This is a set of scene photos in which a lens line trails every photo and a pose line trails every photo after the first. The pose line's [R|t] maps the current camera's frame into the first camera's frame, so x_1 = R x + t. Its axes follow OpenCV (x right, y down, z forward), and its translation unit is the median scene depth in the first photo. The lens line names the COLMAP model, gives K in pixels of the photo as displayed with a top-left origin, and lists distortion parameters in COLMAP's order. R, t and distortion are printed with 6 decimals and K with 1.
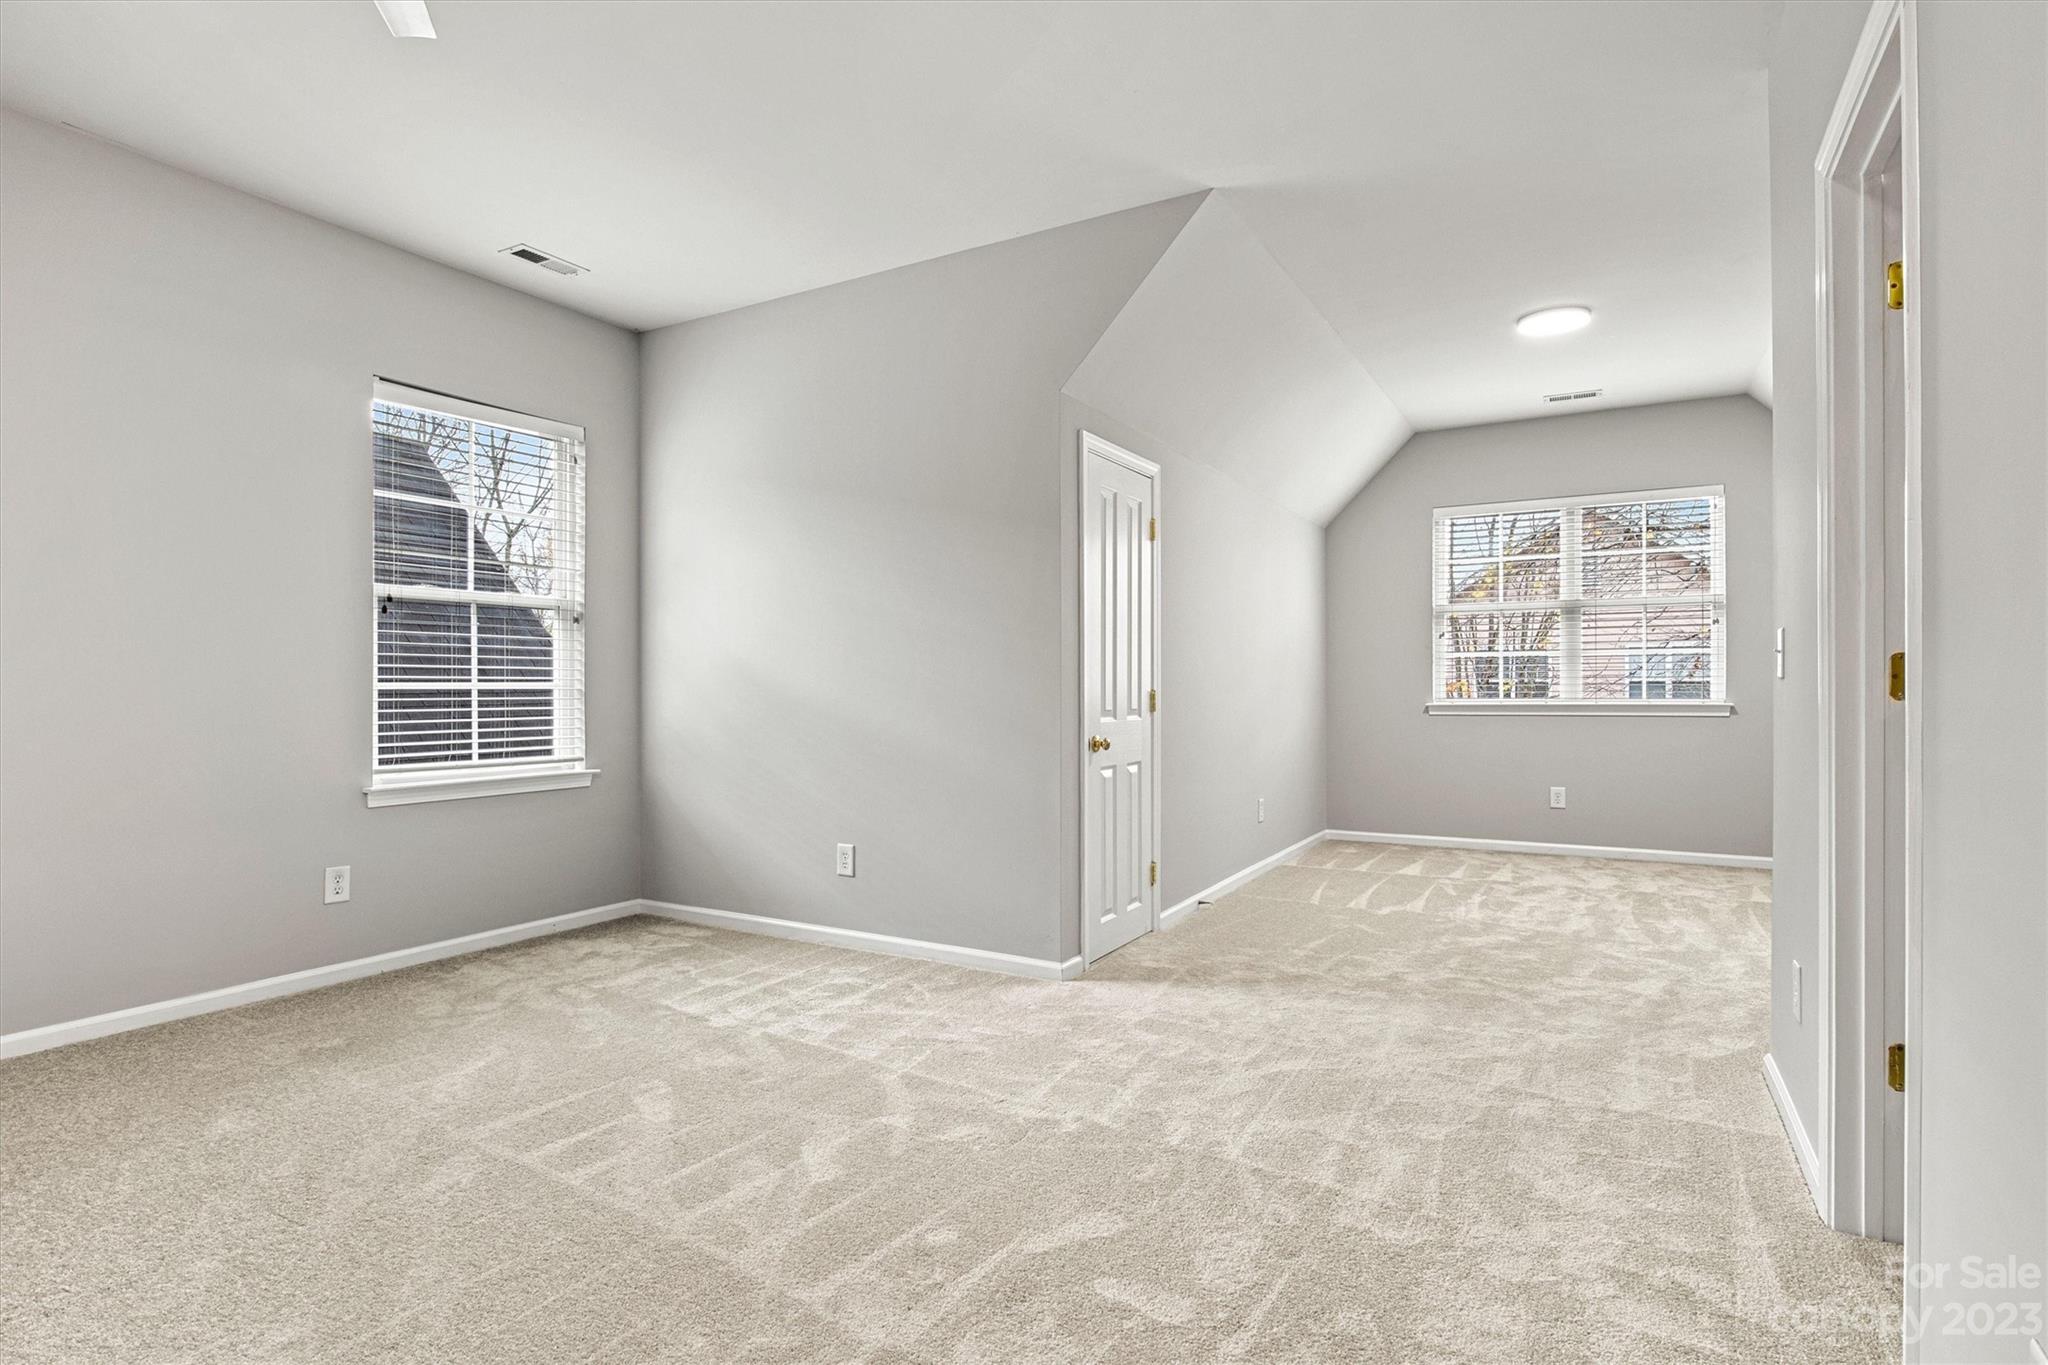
lens RADIAL K [[1029.2, 0, 1026.3], [0, 1029.2, 690.9], [0, 0, 1]] dist [-0.001884, -0.000054]
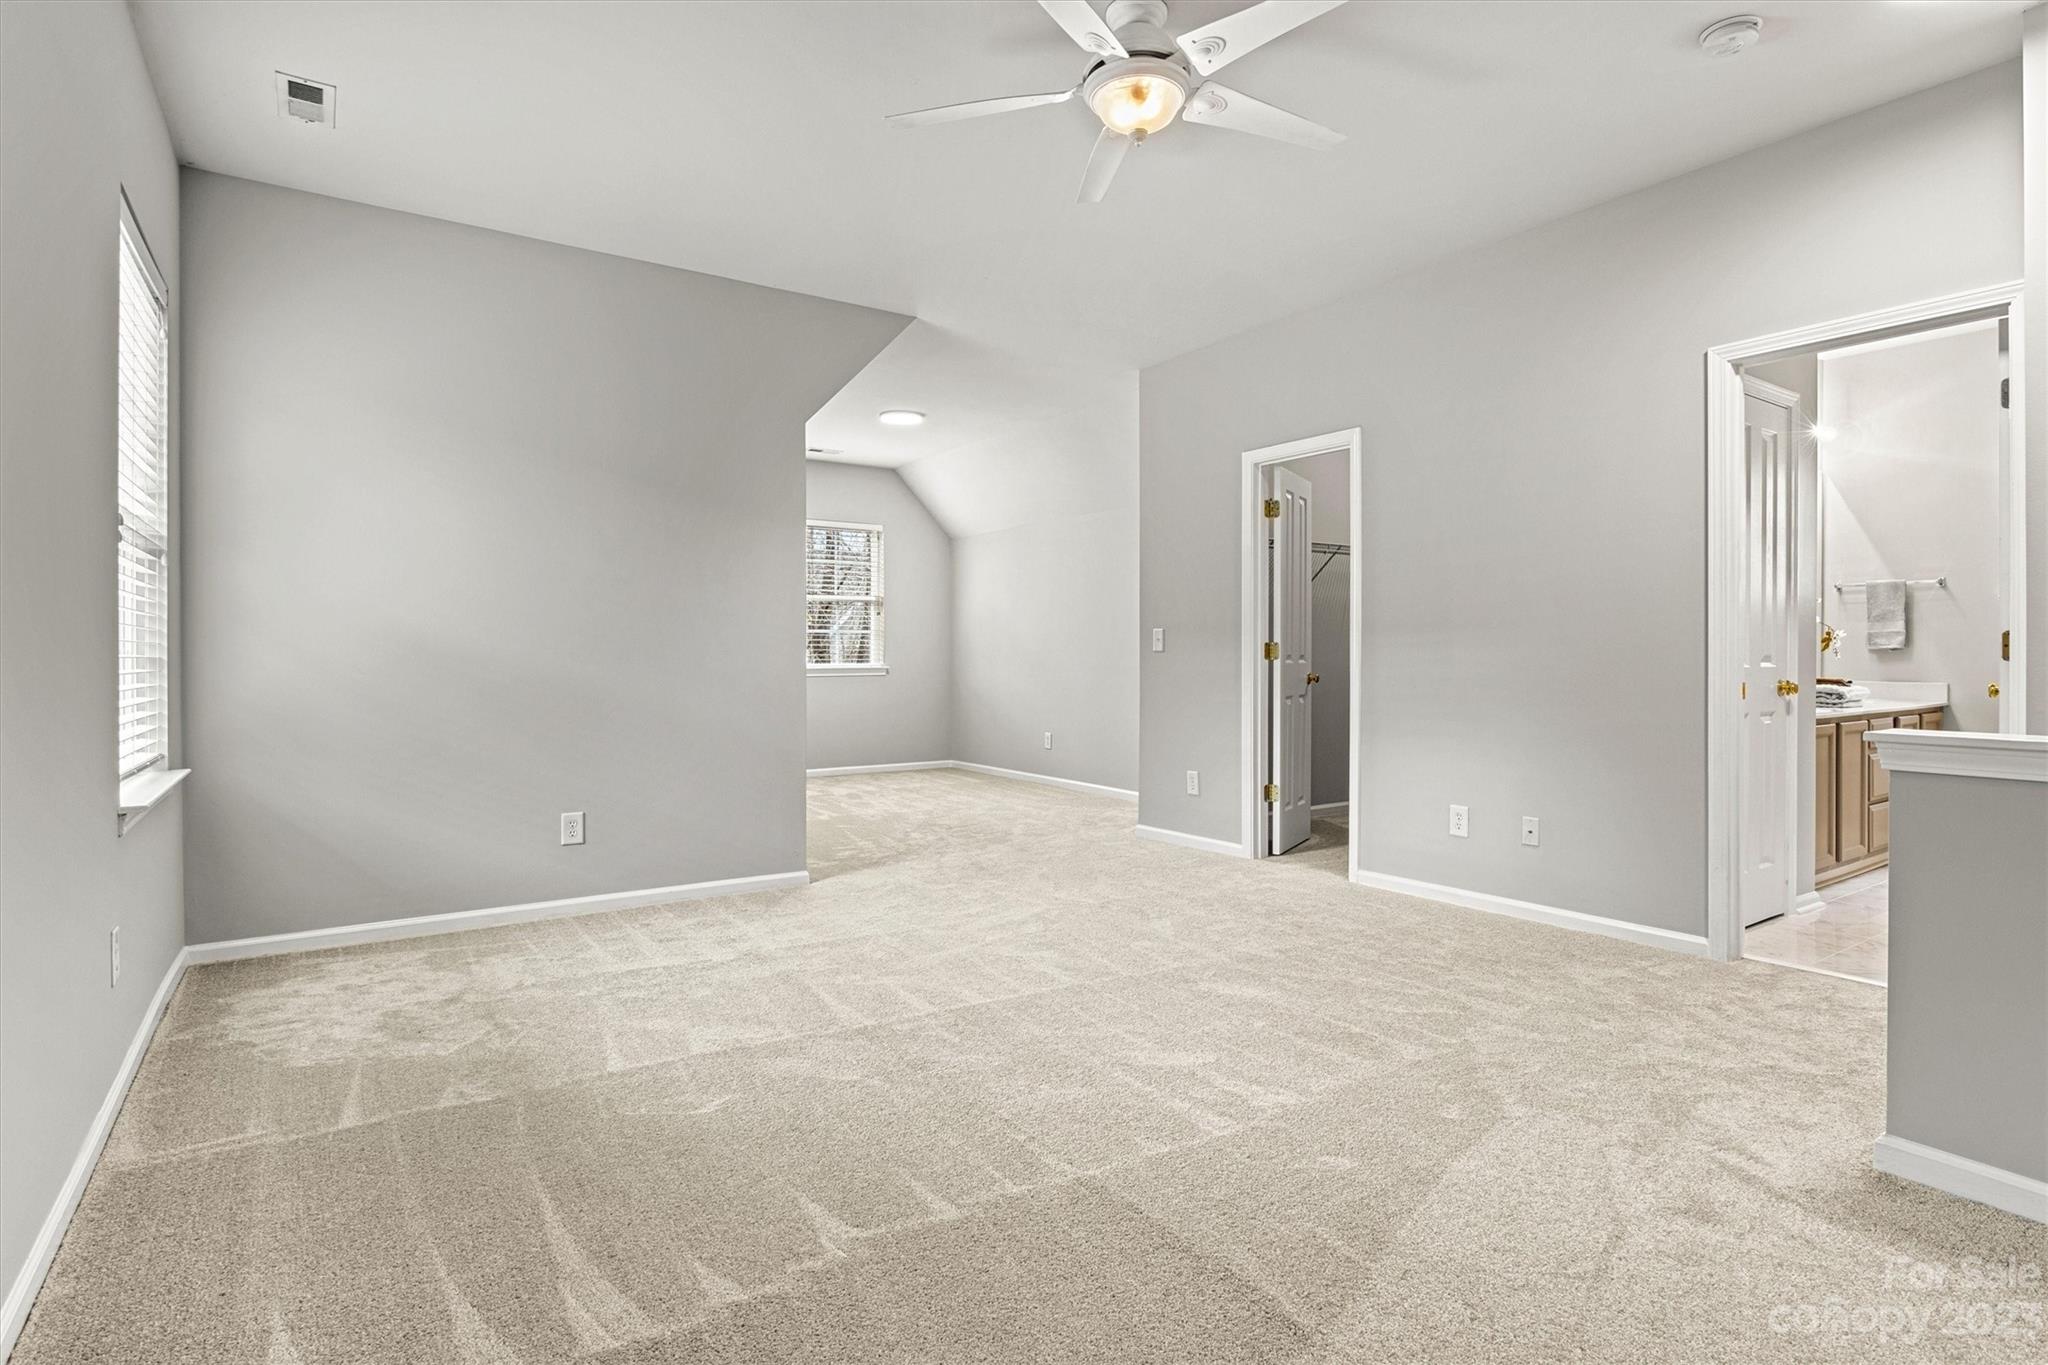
lens RADIAL K [[1050.5, 0, 1020.8], [0, 1050.5, 658.0], [0, 0, 1]] dist [-0.022918, -0.000789]
pose [[0.447333, -0.004751, 0.894355, -0.903627], [0.006670, 0.999976, 0.001976, -0.000322], [-0.894342, 0.005081, 0.447354, 0.158639]]
